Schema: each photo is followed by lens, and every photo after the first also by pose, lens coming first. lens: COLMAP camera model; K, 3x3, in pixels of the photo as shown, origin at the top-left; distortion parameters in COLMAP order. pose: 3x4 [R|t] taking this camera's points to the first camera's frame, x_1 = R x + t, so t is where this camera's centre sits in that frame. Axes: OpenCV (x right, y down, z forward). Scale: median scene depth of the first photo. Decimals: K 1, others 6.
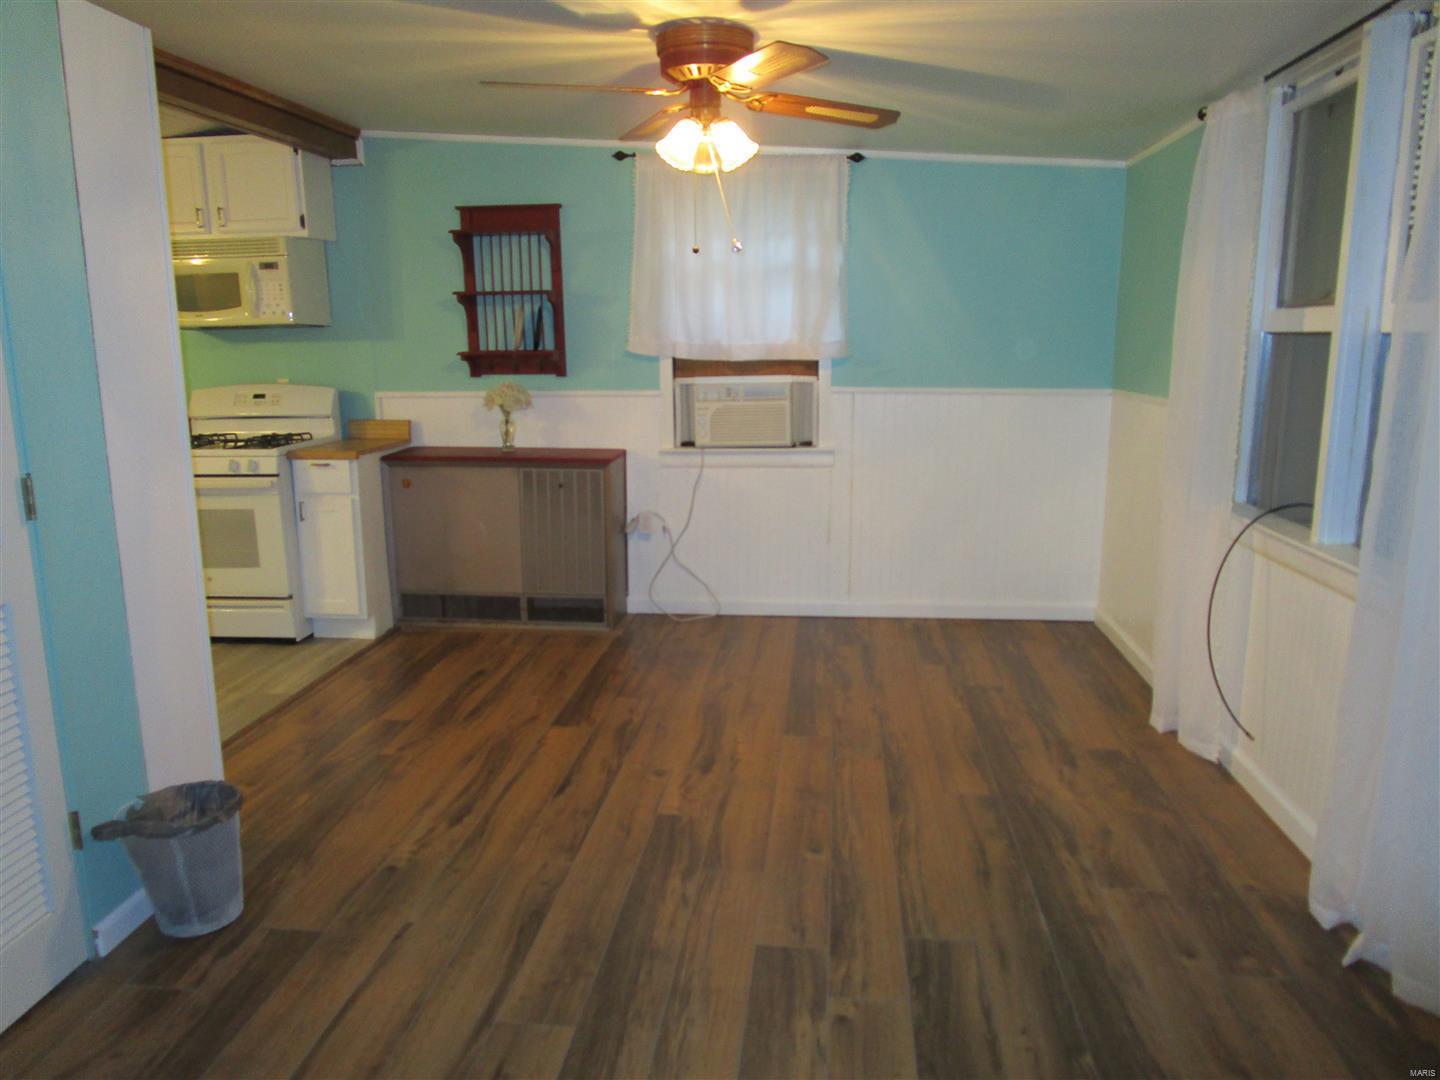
lens RADIAL K [[1024.3, 0, 714.5], [0, 1024.3, 545.2], [0, 0, 1]] dist [-0.035163, 0.016375]
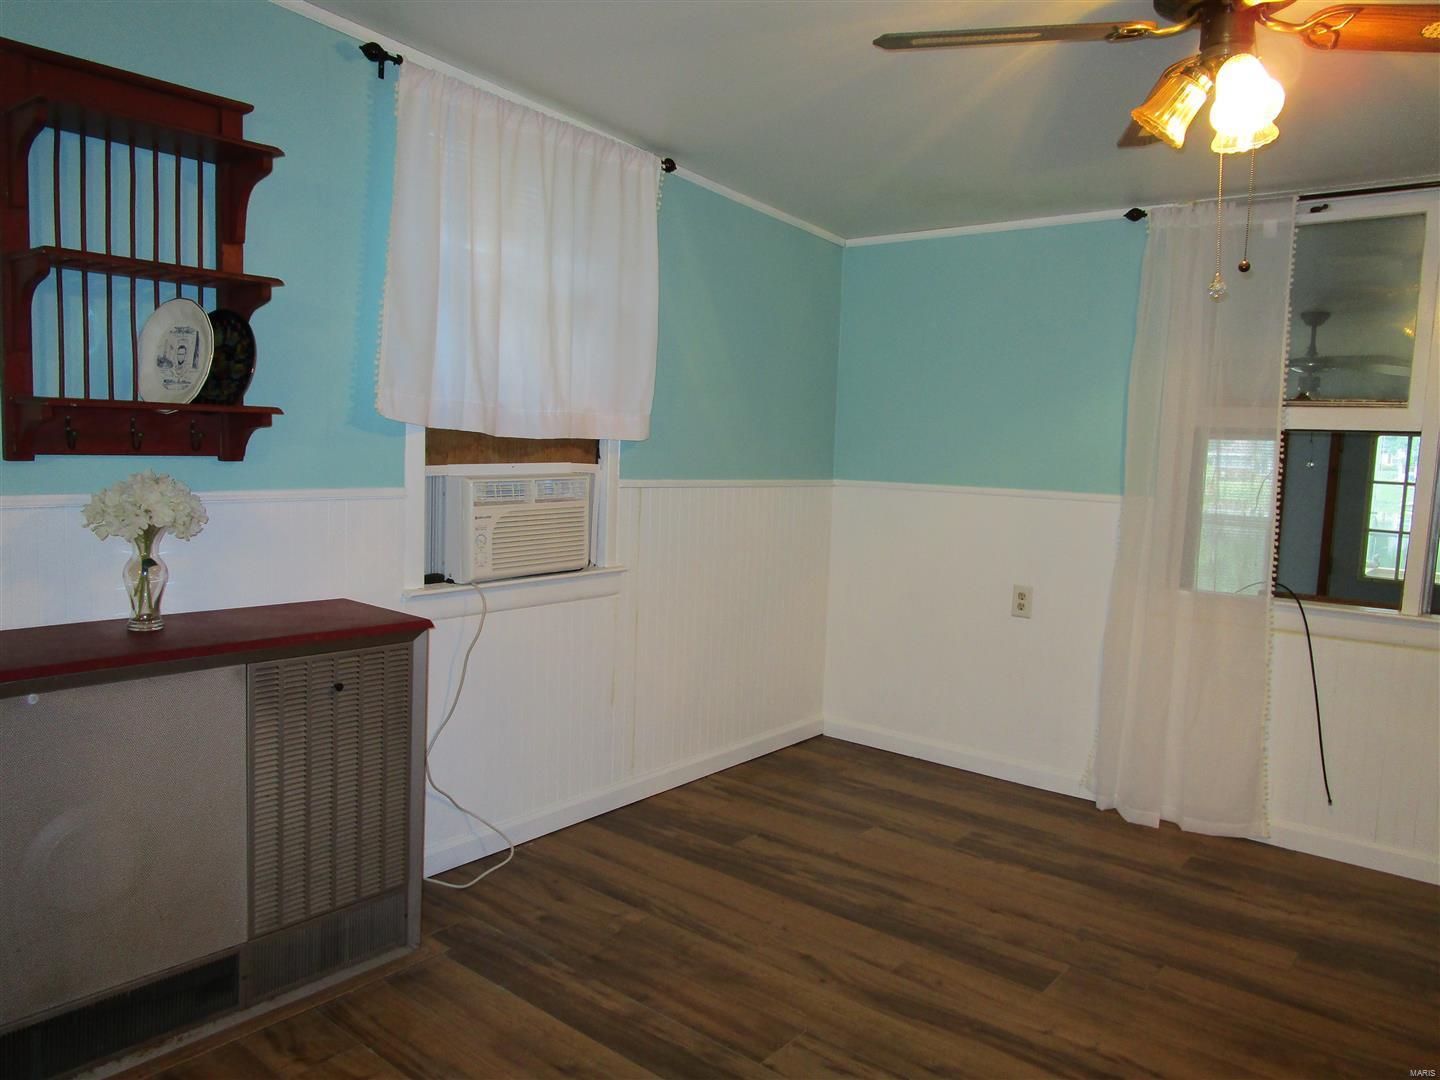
lens RADIAL K [[1024.3, 0, 715.1], [0, 1024.3, 544.6], [0, 0, 1]] dist [-0.035163, 0.016375]
pose [[0.549857, -0.057692, 0.833264, -0.592702], [0.128982, 0.991510, -0.016465, -0.124020], [-0.825240, 0.116530, 0.552631, 0.773998]]
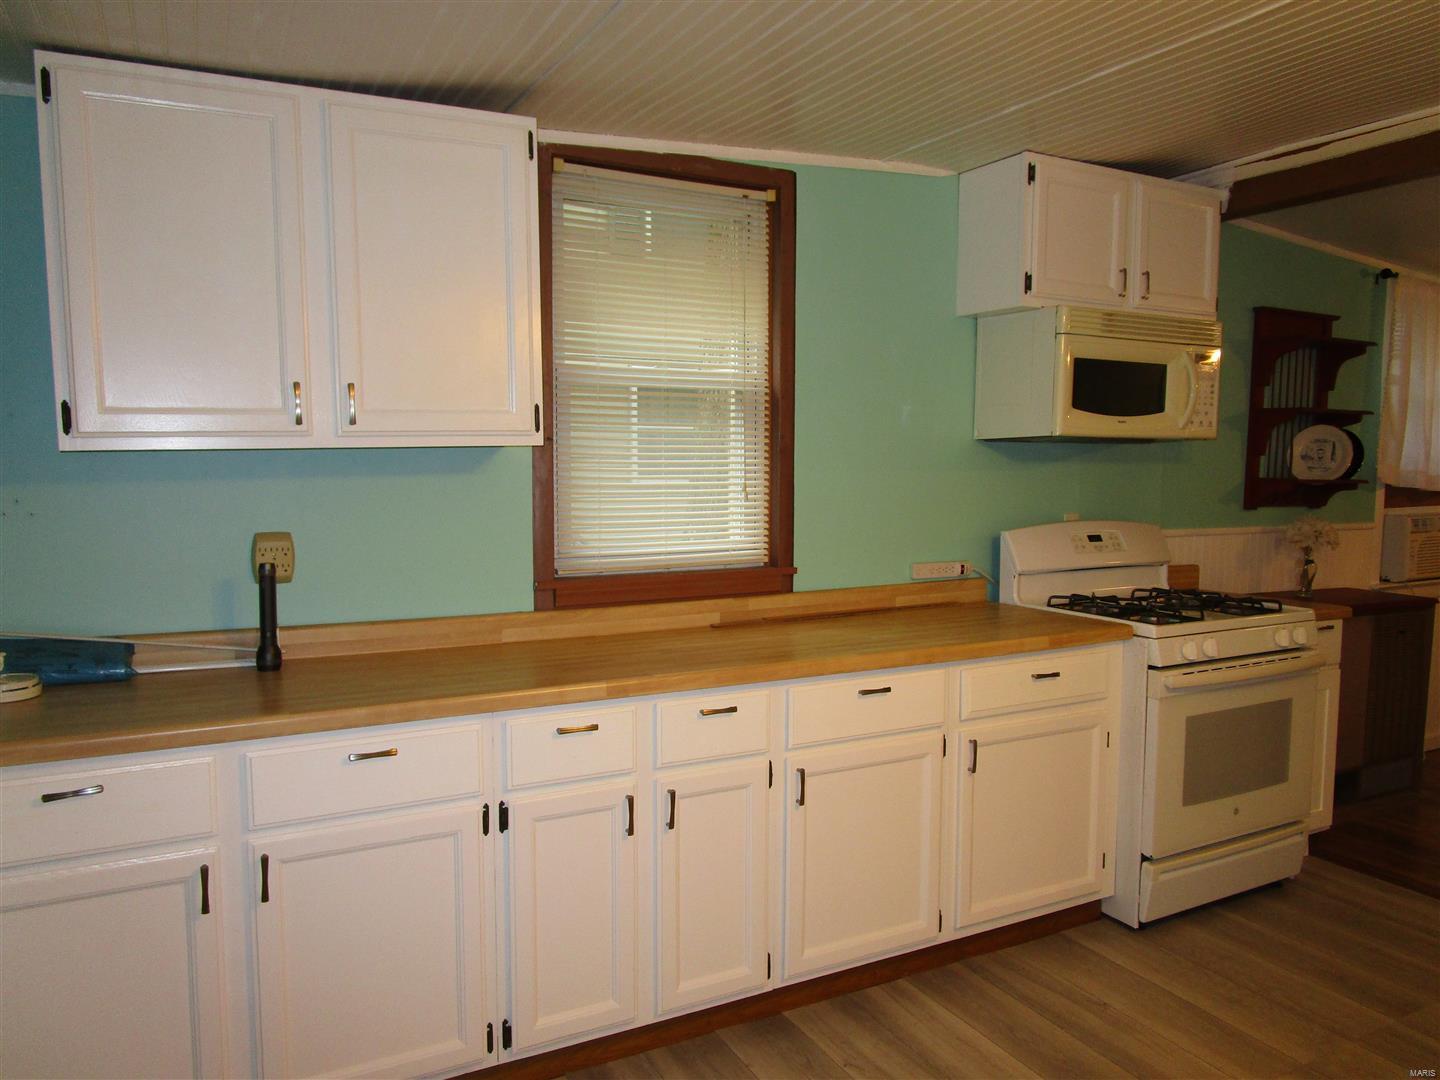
lens RADIAL K [[1024.3, 0, 722.2], [0, 1024.3, 541.0], [0, 0, 1]] dist [-0.035163, 0.016375]
pose [[0.832371, -0.026404, 0.553590, -1.469230], [0.095634, 0.990724, -0.096540, -0.141849], [-0.545906, 0.133299, 0.827175, 0.786128]]
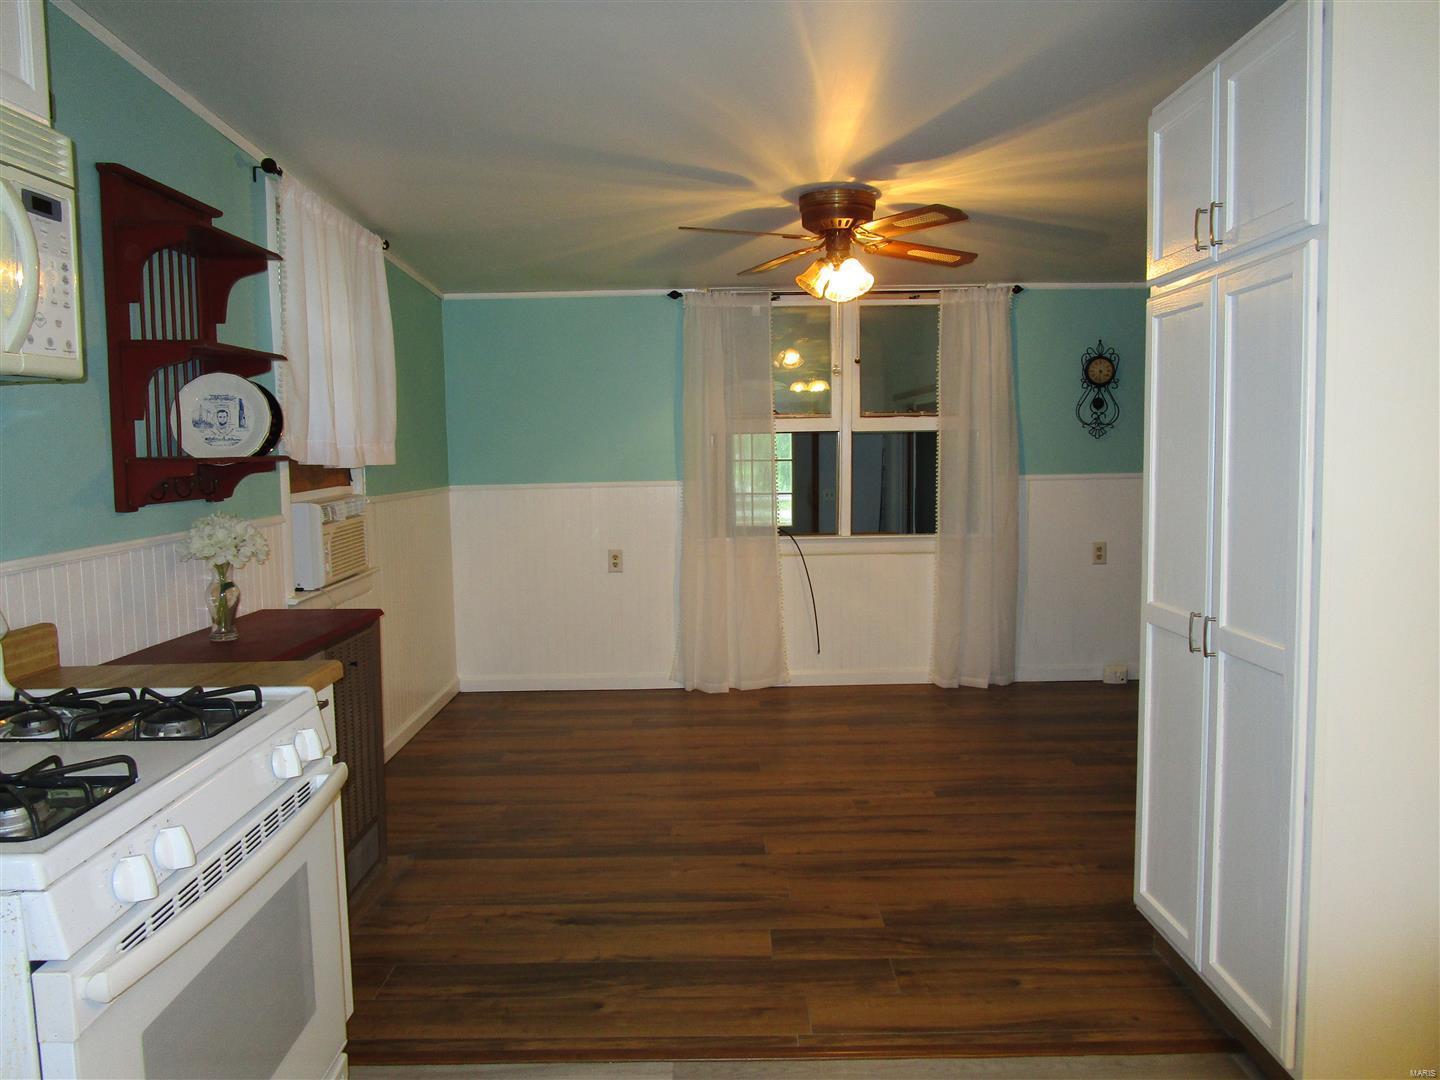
lens RADIAL K [[1024.3, 0, 724.0], [0, 1024.3, 542.4], [0, 0, 1]] dist [-0.035163, 0.016375]
pose [[-0.106632, -0.086874, 0.990496, -1.050027], [0.215361, 0.970510, 0.108306, -0.198728], [-0.970695, 0.224863, -0.084778, 1.081129]]
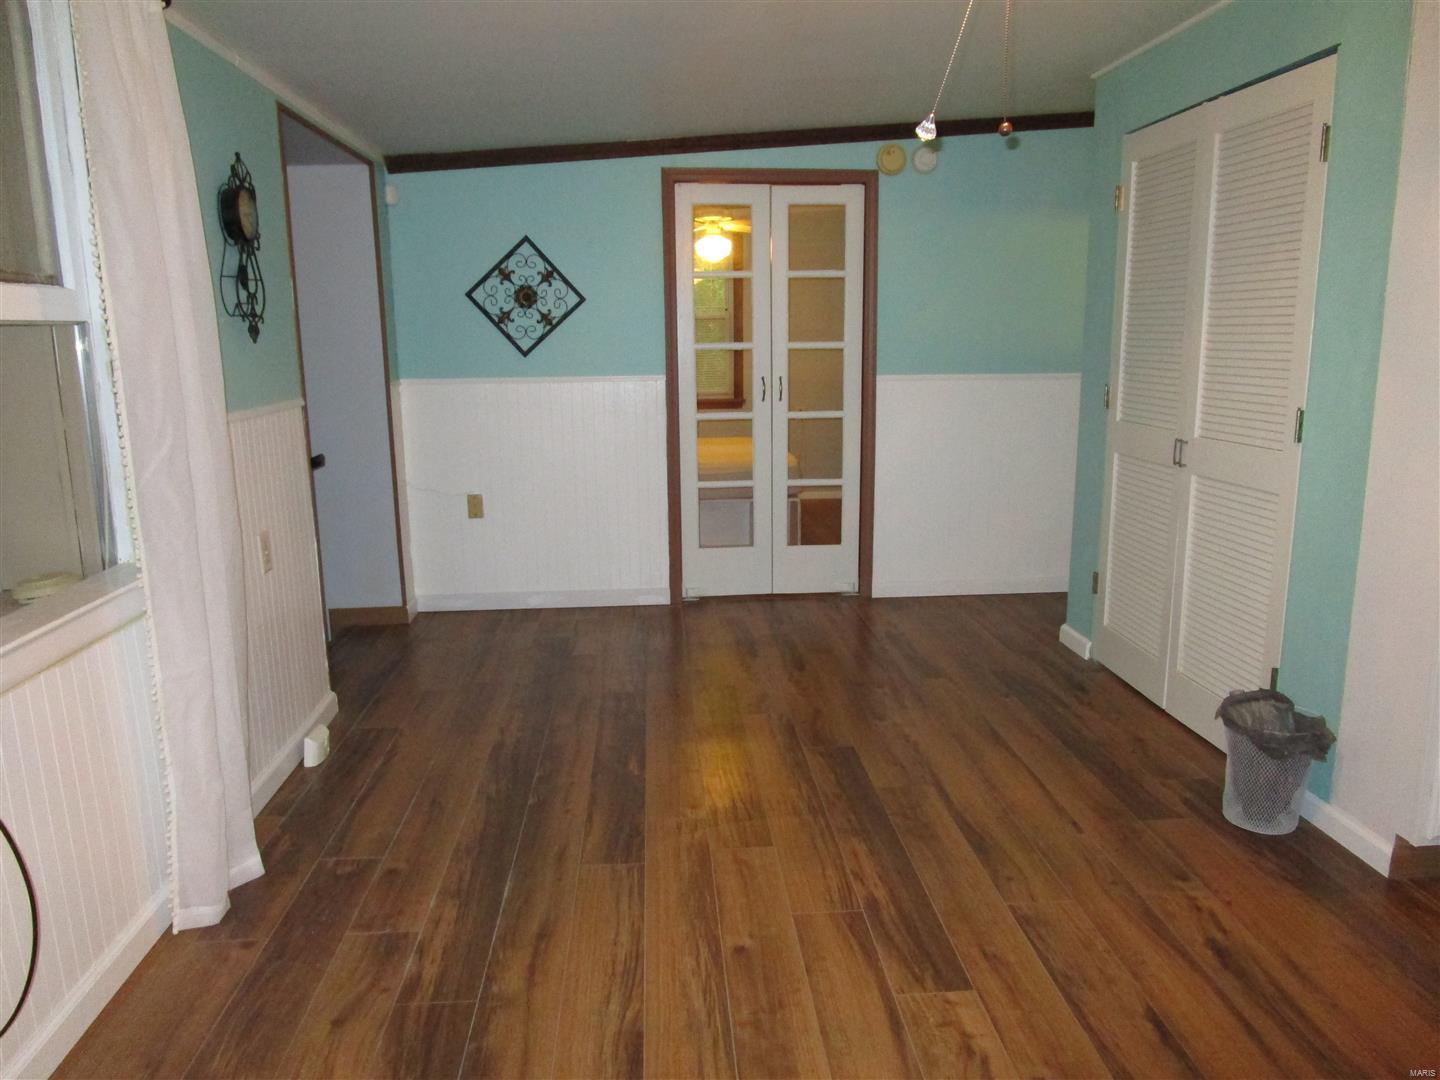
lens RADIAL K [[1024.3, 0, 716.4], [0, 1024.3, 545.9], [0, 0, 1]] dist [-0.035163, 0.016375]
pose [[-0.983677, 0.055800, -0.171072, 0.183768], [-0.016703, 0.918284, 0.395570, -0.241861], [0.179166, 0.391971, -0.902363, 1.236598]]
